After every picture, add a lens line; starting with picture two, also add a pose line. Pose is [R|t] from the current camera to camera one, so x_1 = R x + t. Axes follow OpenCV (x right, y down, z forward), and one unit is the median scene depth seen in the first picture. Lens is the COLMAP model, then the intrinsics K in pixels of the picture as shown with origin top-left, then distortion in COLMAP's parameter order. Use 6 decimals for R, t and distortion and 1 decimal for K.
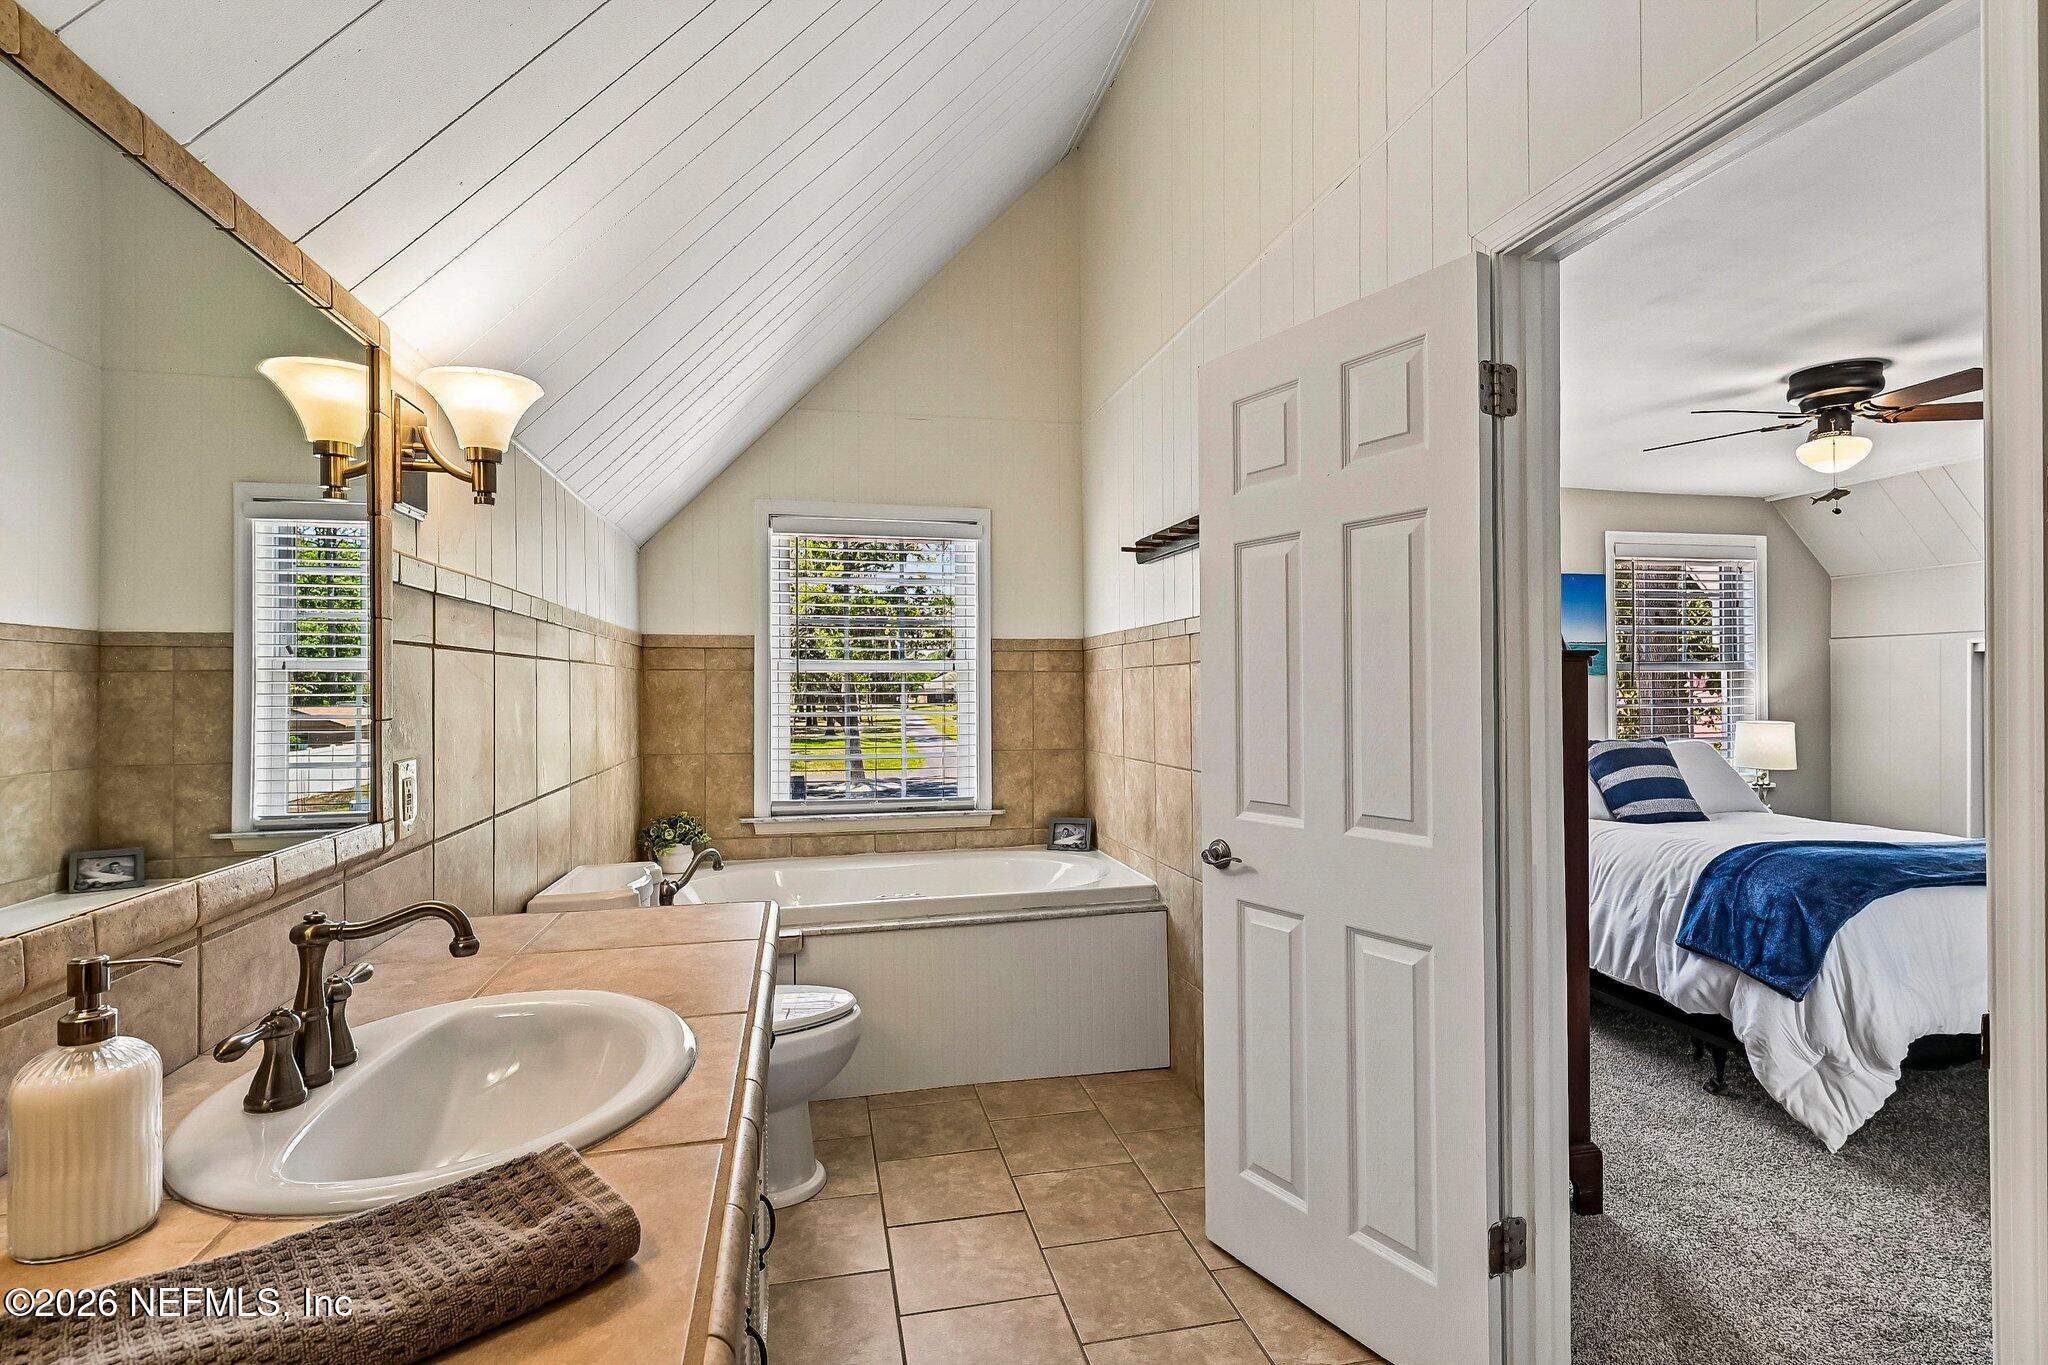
lens RADIAL K [[972.2, 0, 1024.0], [0, 972.2, 682.5], [0, 0, 1]] dist [-0.000637, -0.000192]
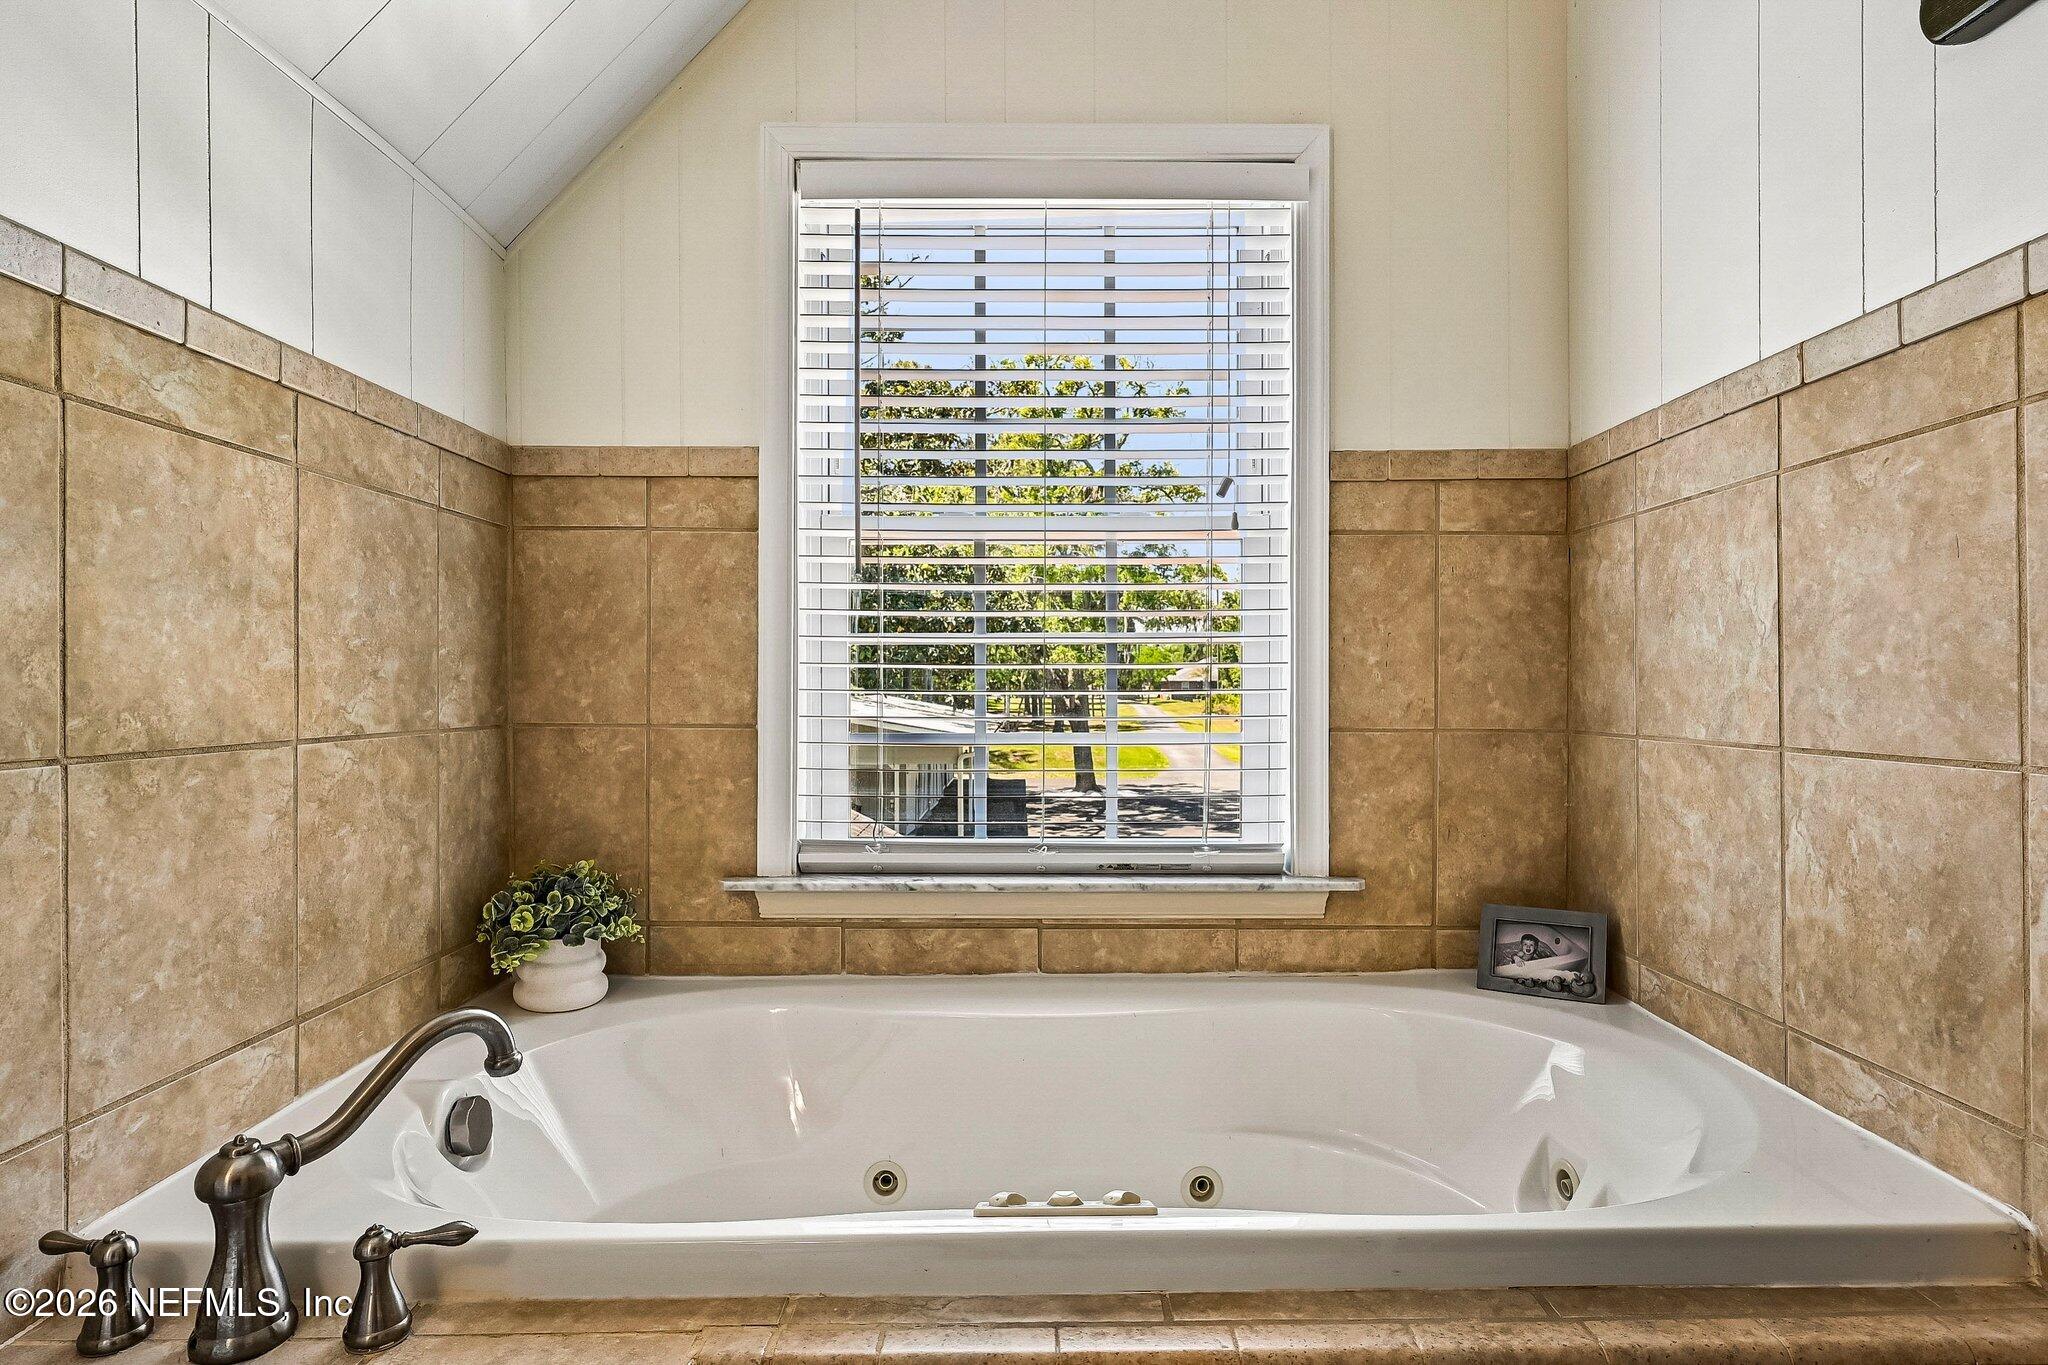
lens RADIAL K [[1147.8, 0, 1030.5], [0, 1147.8, 675.8], [0, 0, 1]] dist [-0.001400, -0.000075]
pose [[0.975787, 0.004908, -0.218667, -0.050888], [-0.003861, 0.999979, 0.005218, 0.046636], [0.218688, -0.004247, 0.975785, 0.522036]]
